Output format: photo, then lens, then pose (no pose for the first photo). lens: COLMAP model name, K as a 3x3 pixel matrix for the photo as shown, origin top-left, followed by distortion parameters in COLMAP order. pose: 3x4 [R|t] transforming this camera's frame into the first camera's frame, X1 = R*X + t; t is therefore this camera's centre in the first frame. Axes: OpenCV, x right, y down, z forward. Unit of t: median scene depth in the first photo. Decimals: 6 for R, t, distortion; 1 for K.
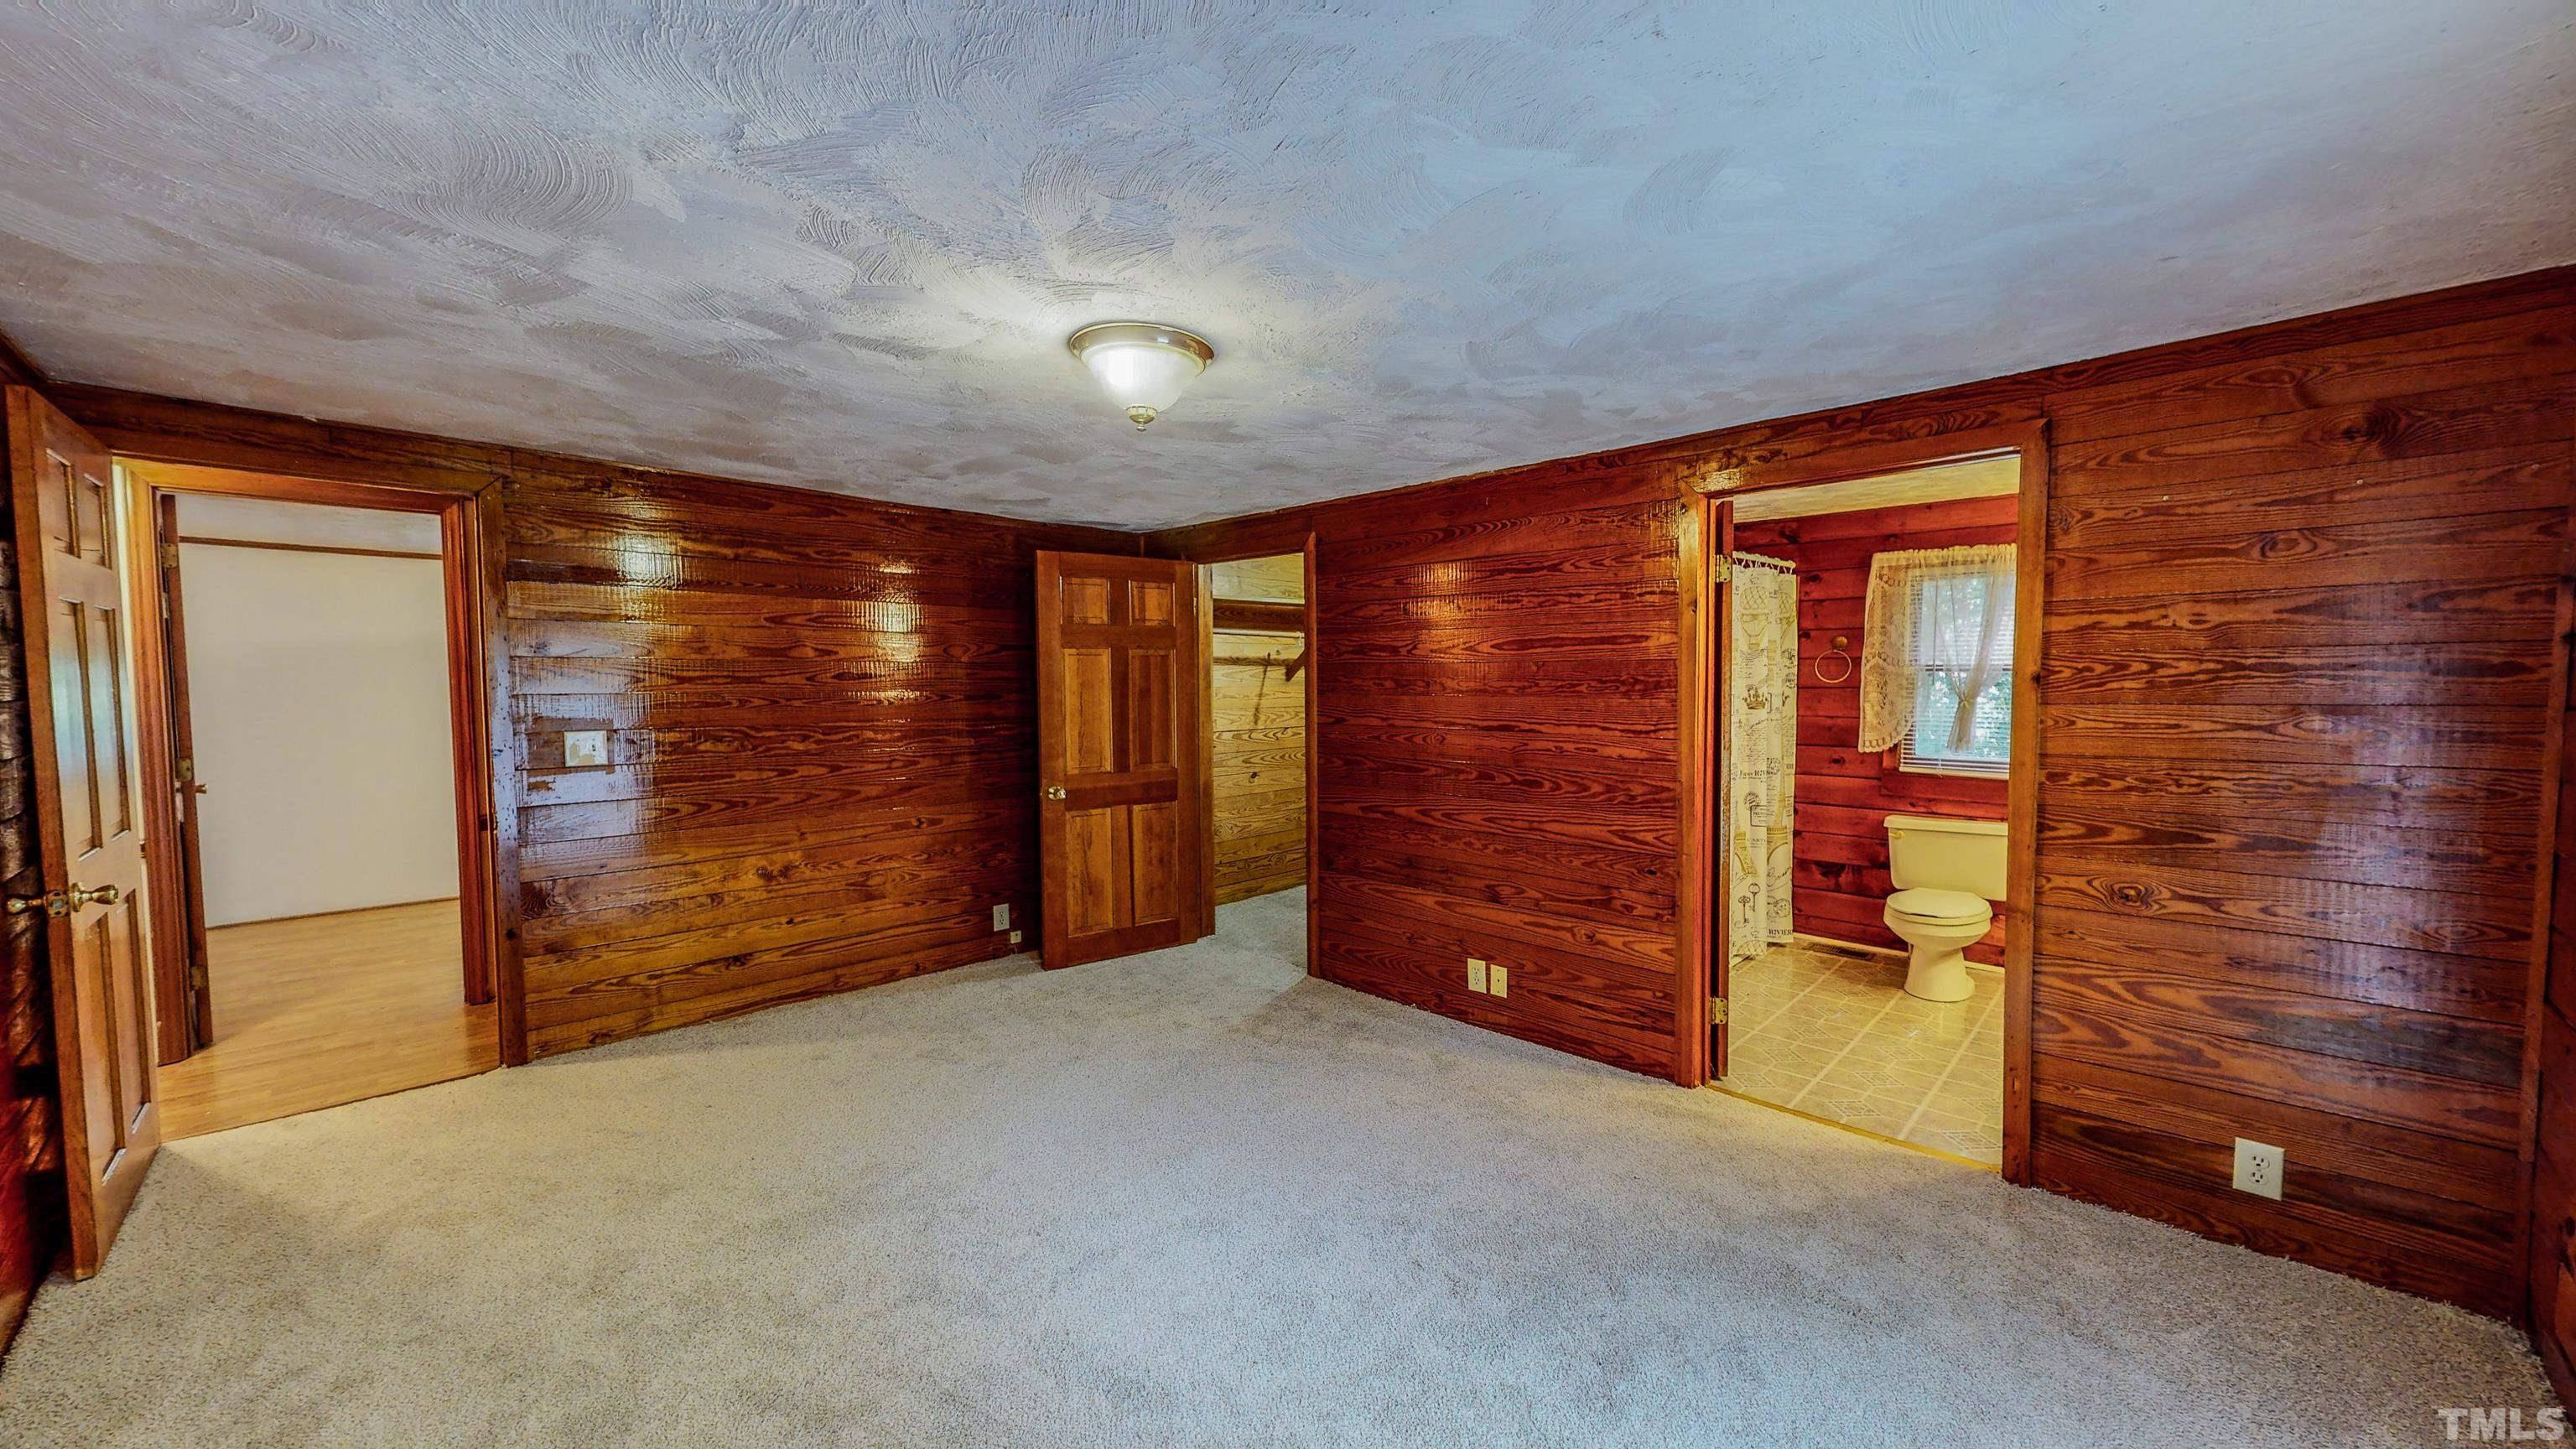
lens RADIAL K [[941.1, 0, 1288.0], [0, 941.1, 724.5], [0, 0, 1]] dist [0.000135, 0.000183]
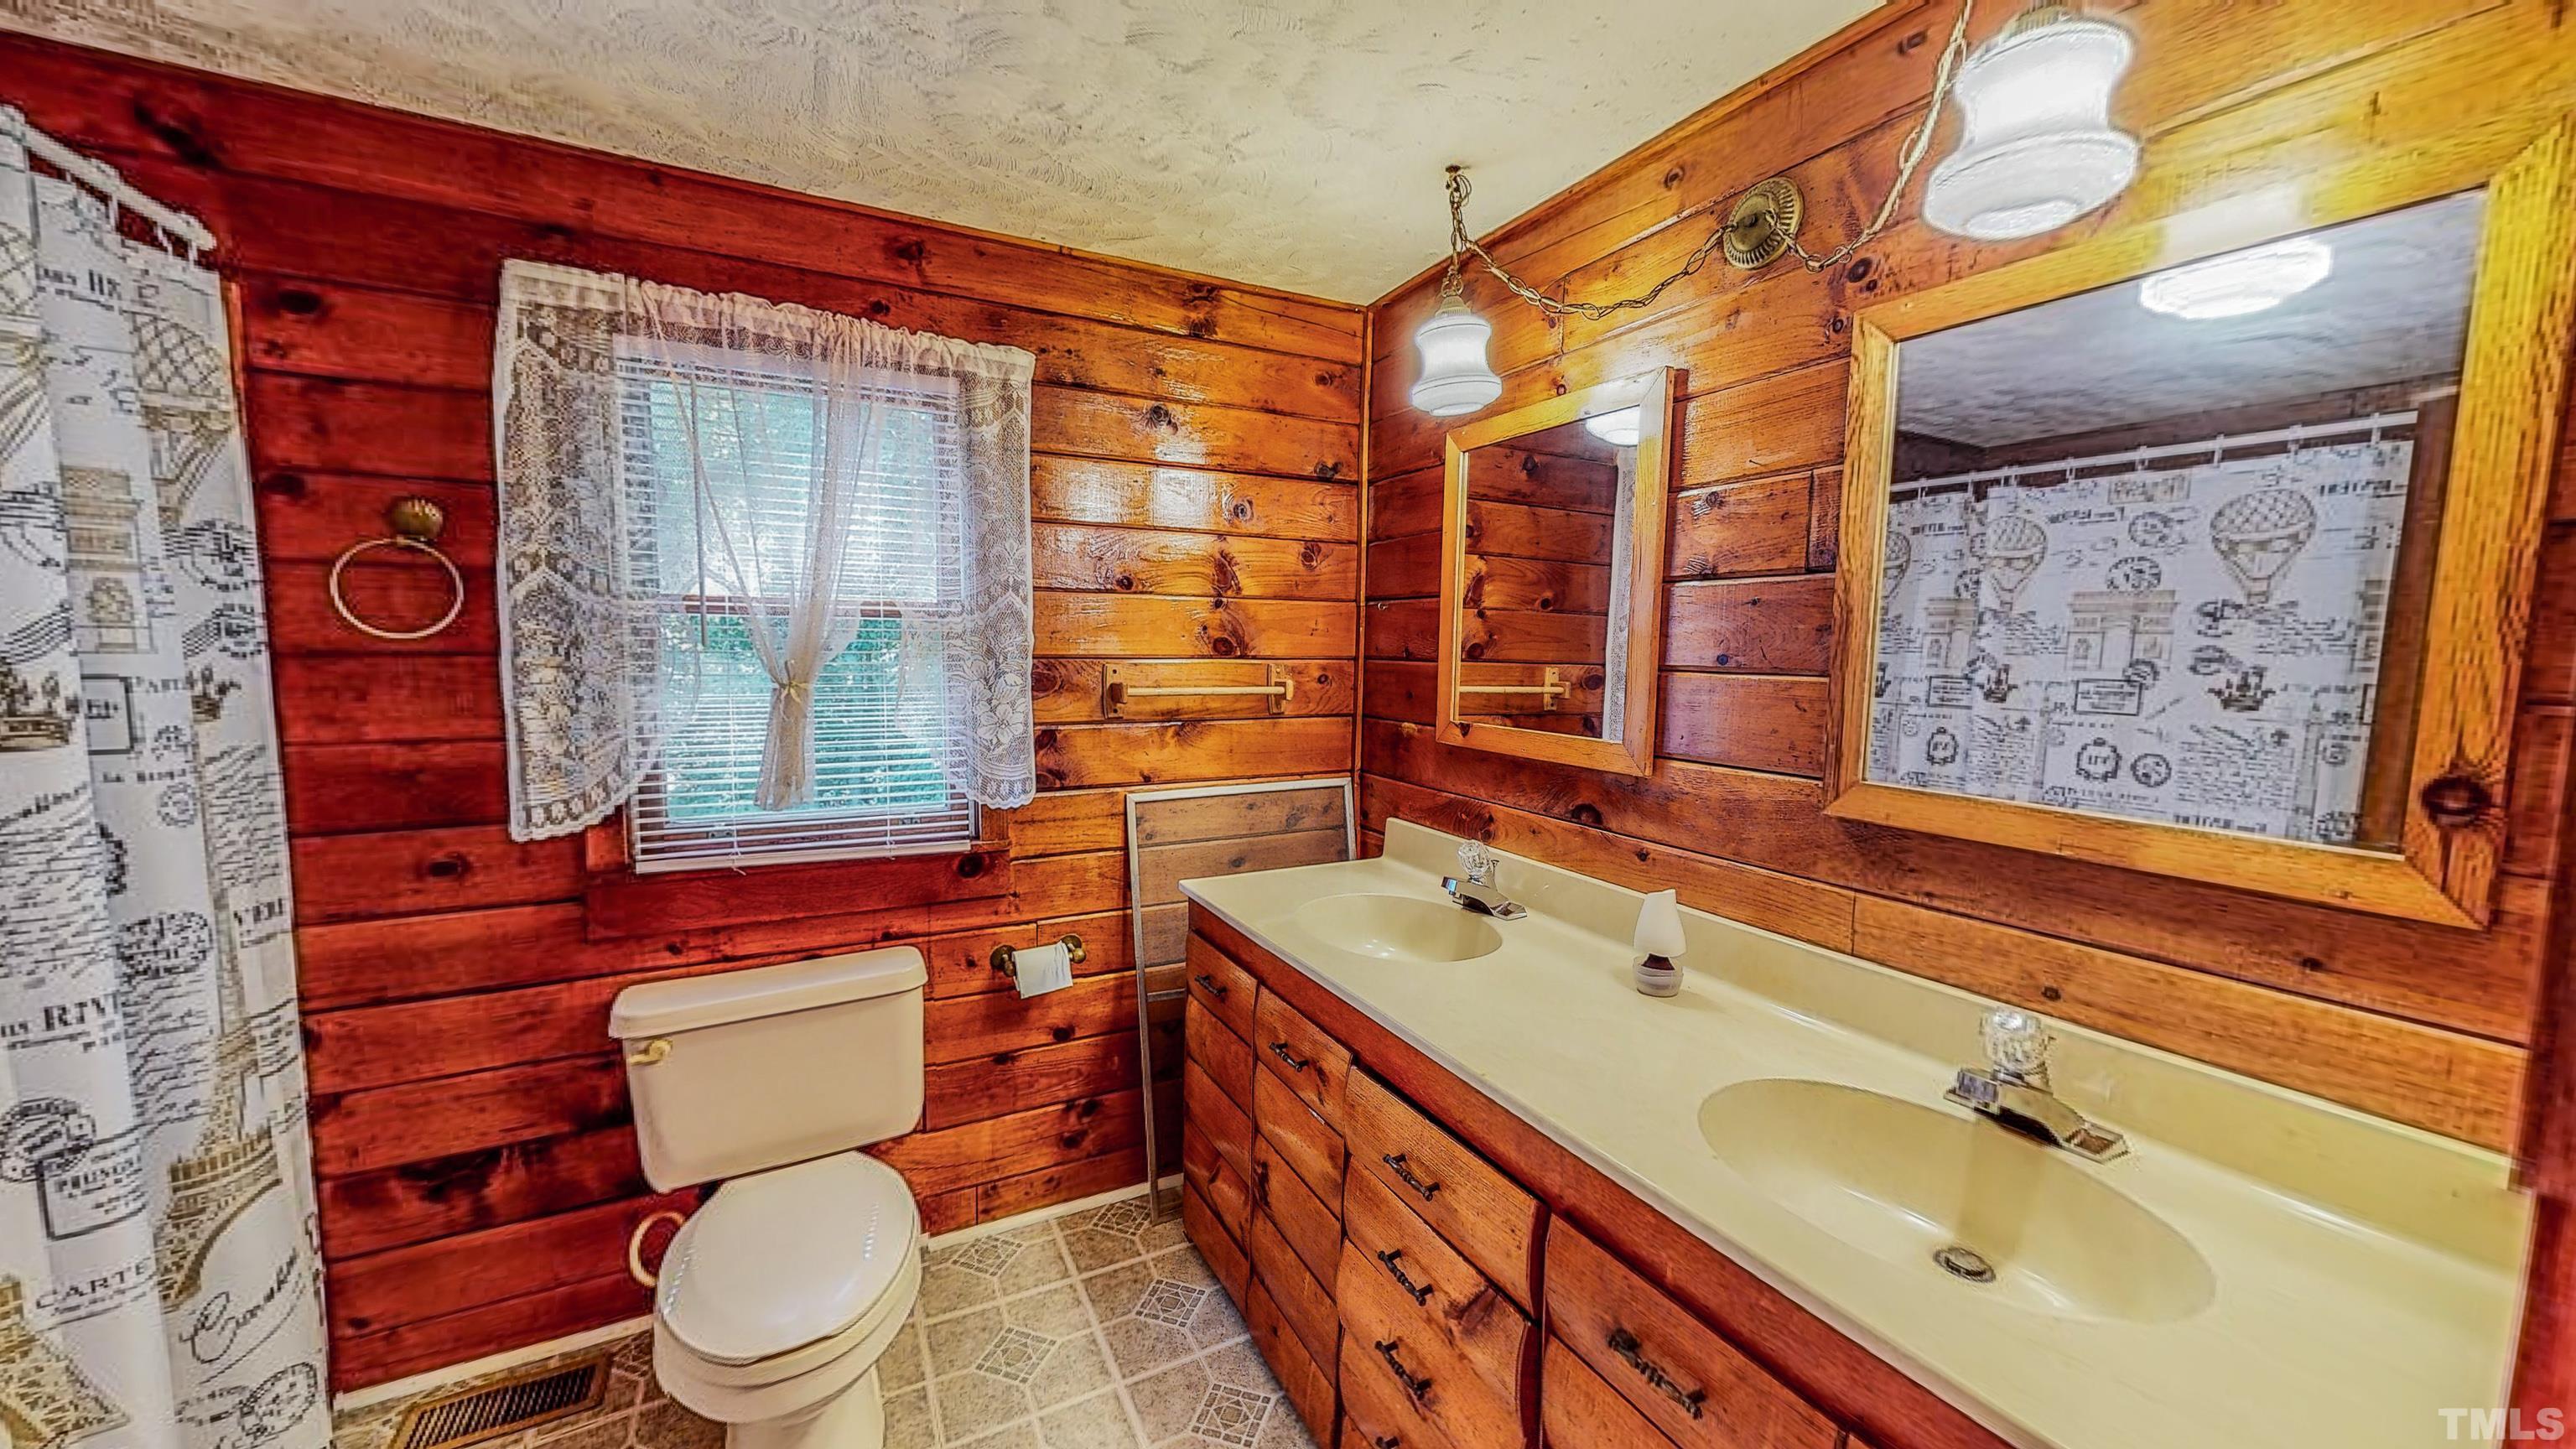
lens RADIAL K [[941.1, 0, 1288.0], [0, 941.1, 724.5], [0, 0, 1]] dist [0.000135, 0.000183]
pose [[0.313845, -0.081858, 0.945939, 0.365277], [0.033928, 0.996607, 0.074986, -0.029321], [-0.948868, 0.008560, 0.315558, 0.608424]]
